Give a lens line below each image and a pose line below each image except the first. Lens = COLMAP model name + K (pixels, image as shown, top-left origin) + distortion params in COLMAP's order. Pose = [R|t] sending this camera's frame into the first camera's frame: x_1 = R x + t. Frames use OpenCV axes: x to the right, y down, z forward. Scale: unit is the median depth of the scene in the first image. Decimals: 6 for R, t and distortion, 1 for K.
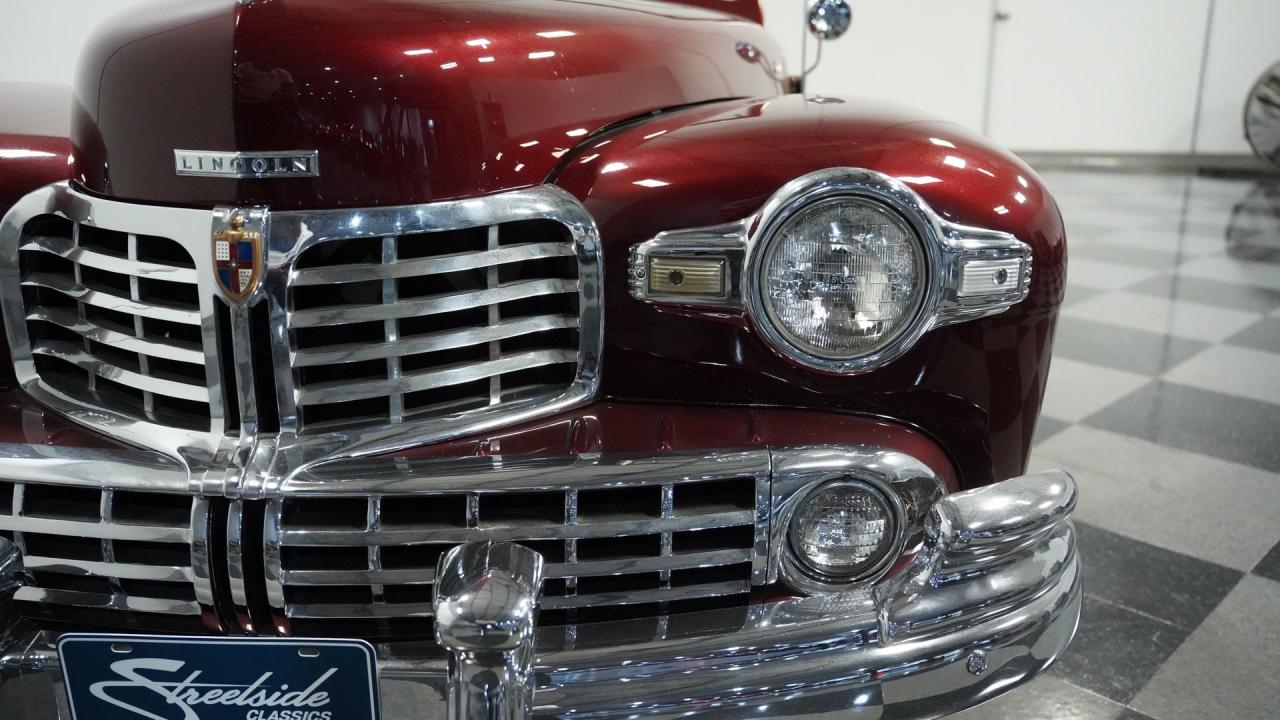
lens RADIAL K [[1075.2, 0, 640.0], [0, 1075.2, 360.0], [0, 0, 1]] dist [-0.071363, 0.007170]
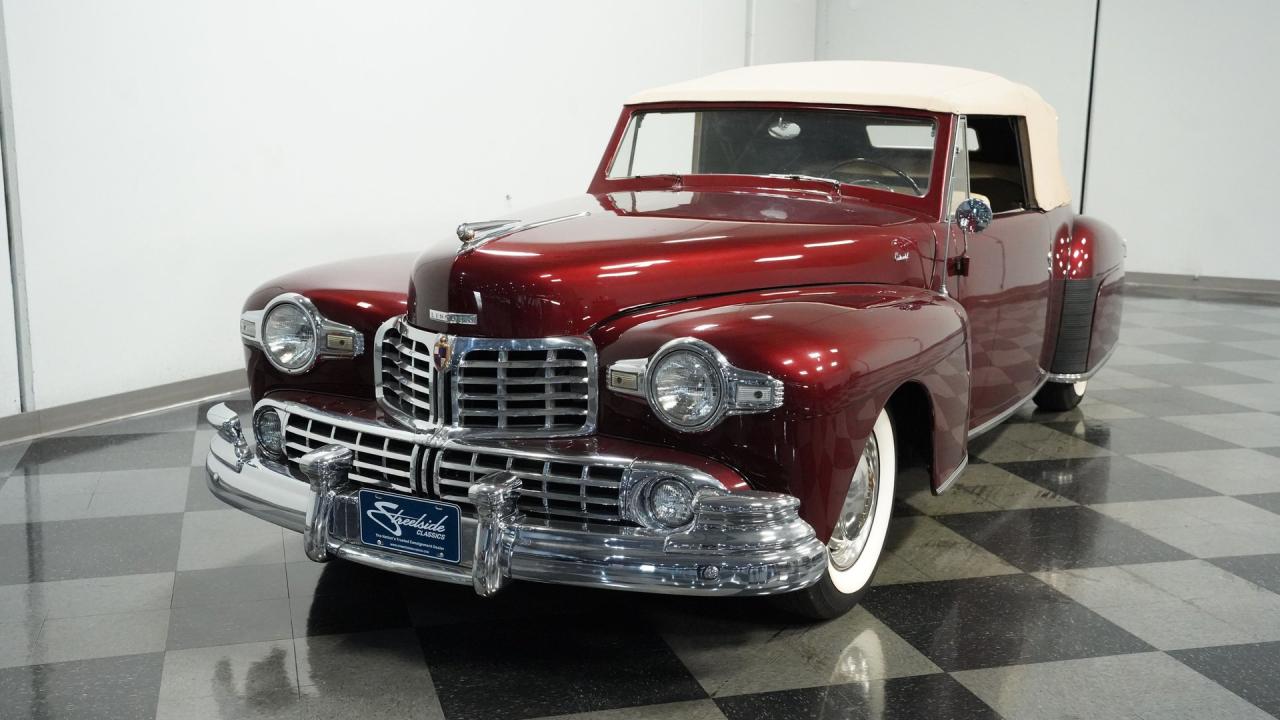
lens RADIAL K [[1347.4, 0, 640.0], [0, 1347.4, 360.0], [0, 0, 1]] dist [0.059287, 0.041205]
pose [[0.882638, 0.087915, -0.461758, 1.443950], [-0.140338, 0.986837, -0.080367, 0.106899], [0.448614, 0.135737, 0.883358, -1.552023]]
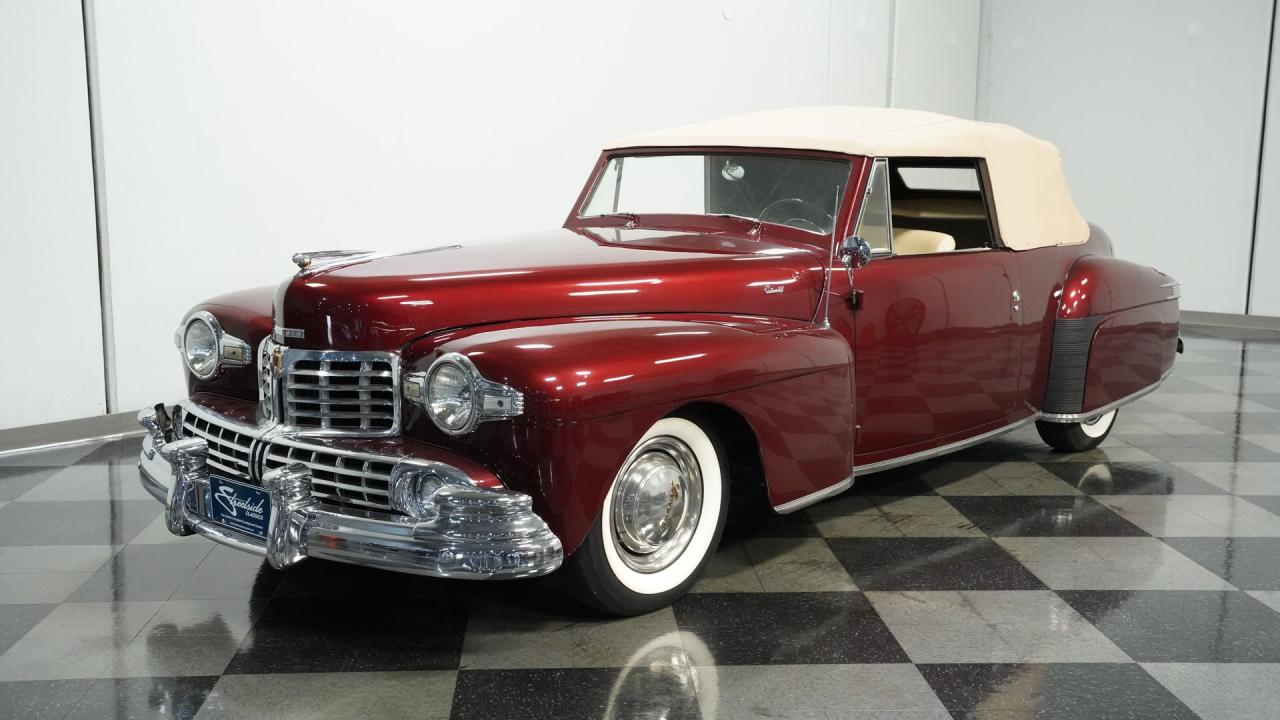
lens RADIAL K [[1347.4, 0, 640.0], [0, 1347.4, 360.0], [0, 0, 1]] dist [0.059287, 0.041205]
pose [[0.756118, 0.094512, -0.647575, 2.691660], [-0.186562, 0.979587, -0.074864, -0.006218], [0.627281, 0.177419, 0.758315, -1.184095]]
